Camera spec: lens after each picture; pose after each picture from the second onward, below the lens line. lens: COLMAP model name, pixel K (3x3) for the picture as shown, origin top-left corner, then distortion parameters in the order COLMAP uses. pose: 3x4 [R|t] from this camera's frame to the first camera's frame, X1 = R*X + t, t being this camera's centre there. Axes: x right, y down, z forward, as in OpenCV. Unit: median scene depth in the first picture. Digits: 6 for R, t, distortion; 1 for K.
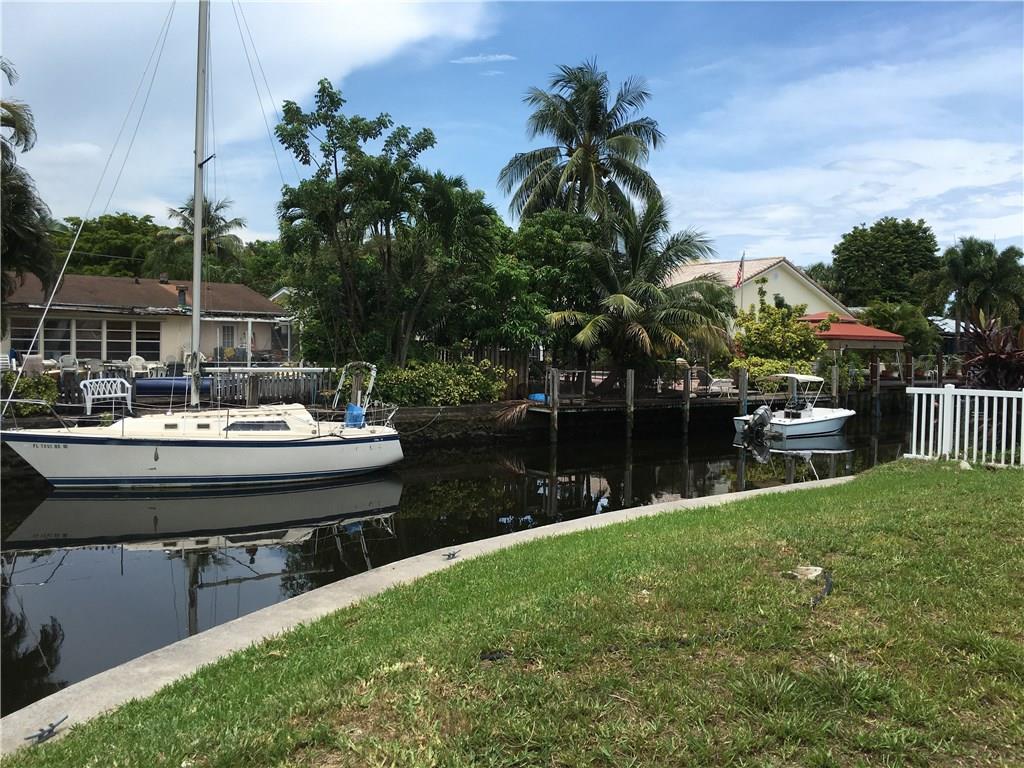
lens RADIAL K [[876.5, 0, 513.2], [0, 876.5, 367.9], [0, 0, 1]] dist [0.063988, -0.066495]
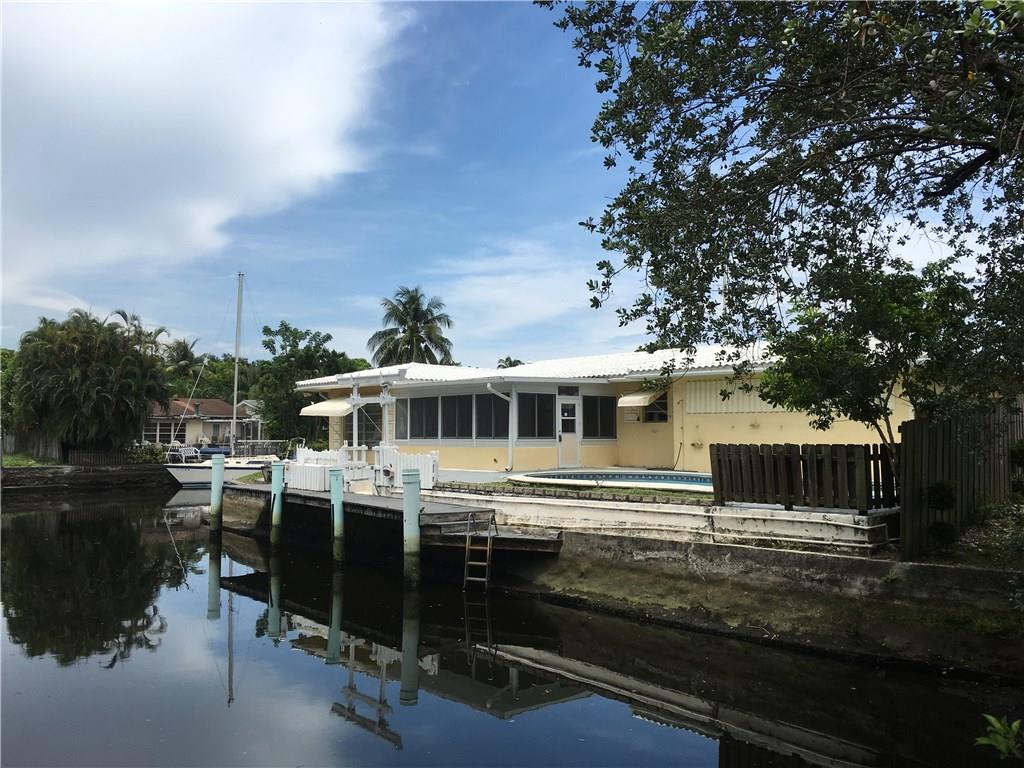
lens RADIAL K [[876.5, 0, 513.2], [0, 876.5, 367.9], [0, 0, 1]] dist [0.063988, -0.066495]
pose [[0.994704, -0.011743, 0.102110, 0.108307], [0.022568, 0.994161, -0.105516, 0.046682], [-0.100275, 0.107262, 0.989161, -0.958228]]
